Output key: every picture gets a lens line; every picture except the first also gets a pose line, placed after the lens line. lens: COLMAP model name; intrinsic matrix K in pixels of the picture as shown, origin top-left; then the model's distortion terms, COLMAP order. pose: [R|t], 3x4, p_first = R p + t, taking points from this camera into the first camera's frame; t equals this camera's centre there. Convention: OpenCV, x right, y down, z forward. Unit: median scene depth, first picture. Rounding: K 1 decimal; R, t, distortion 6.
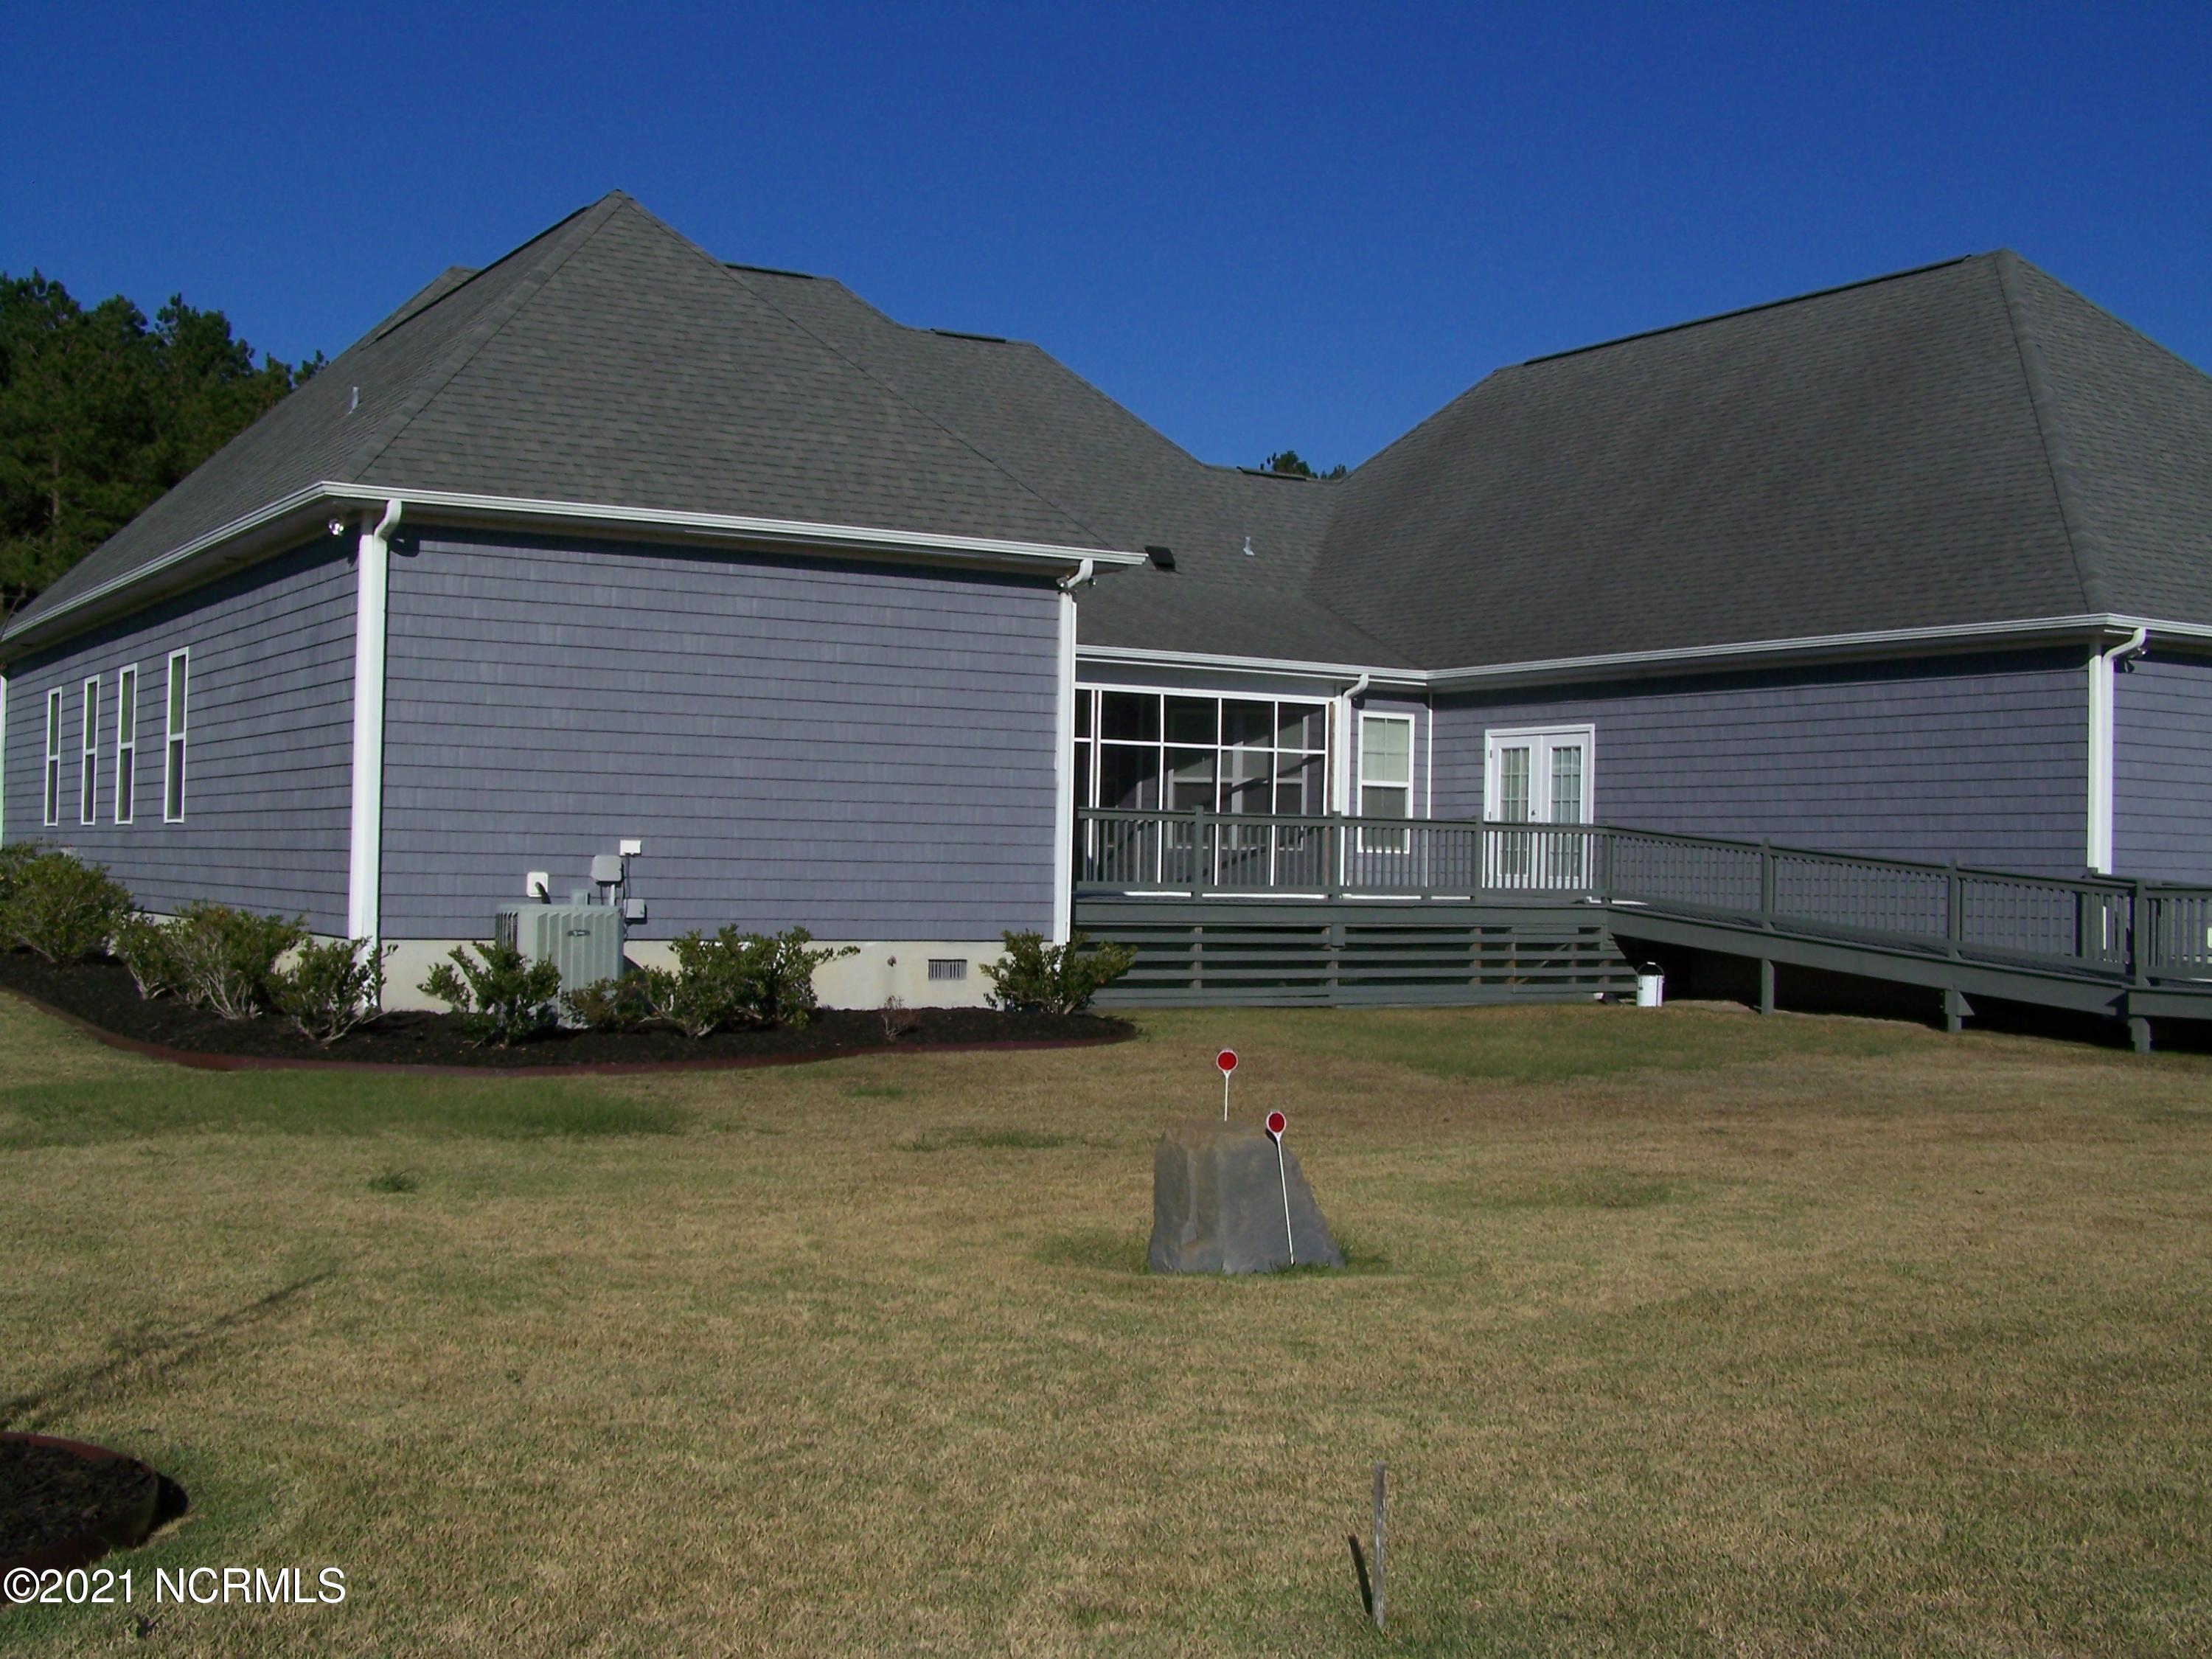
lens RADIAL K [[2542.6, 0, 1049.4], [0, 2542.6, 803.1], [0, 0, 1]] dist [-0.202952, 0.401228]
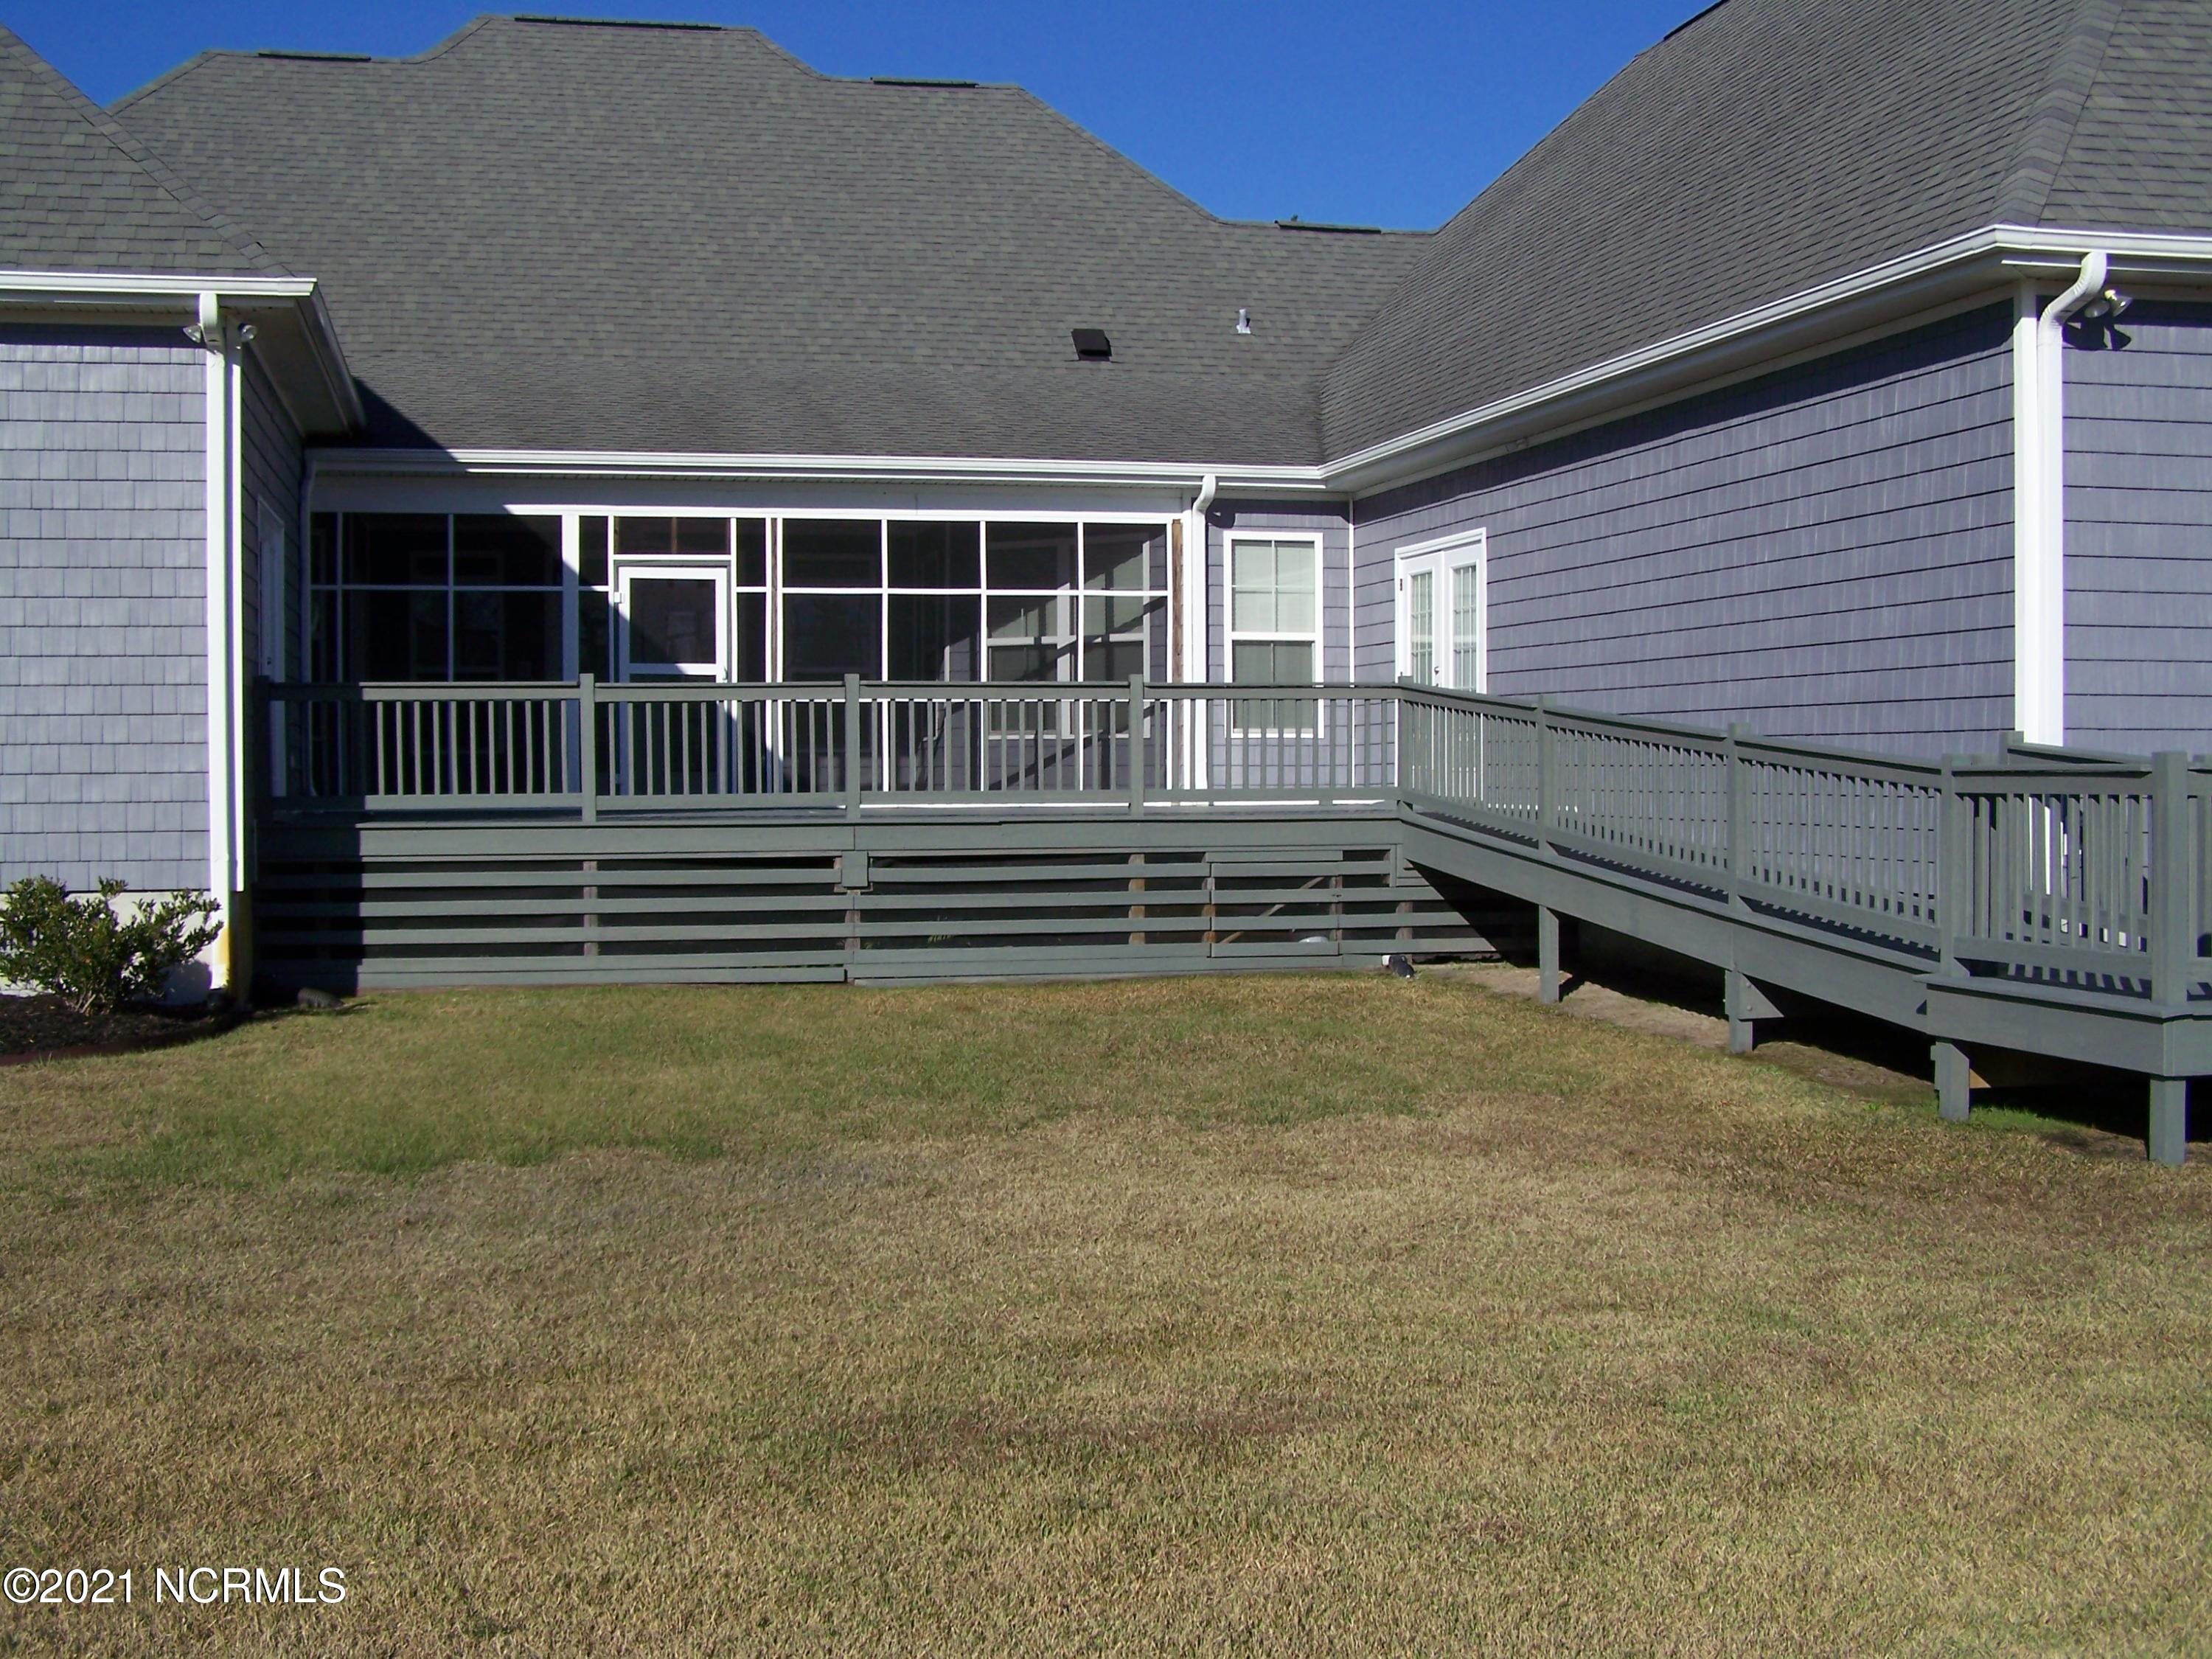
lens RADIAL K [[2542.6, 0, 1049.4], [0, 2542.6, 803.1], [0, 0, 1]] dist [-0.202952, 0.401228]
pose [[0.947962, -0.019396, -0.317792, 0.336221], [0.031510, 0.998958, 0.033023, 0.014768], [0.316820, -0.041318, 0.947585, 0.383982]]
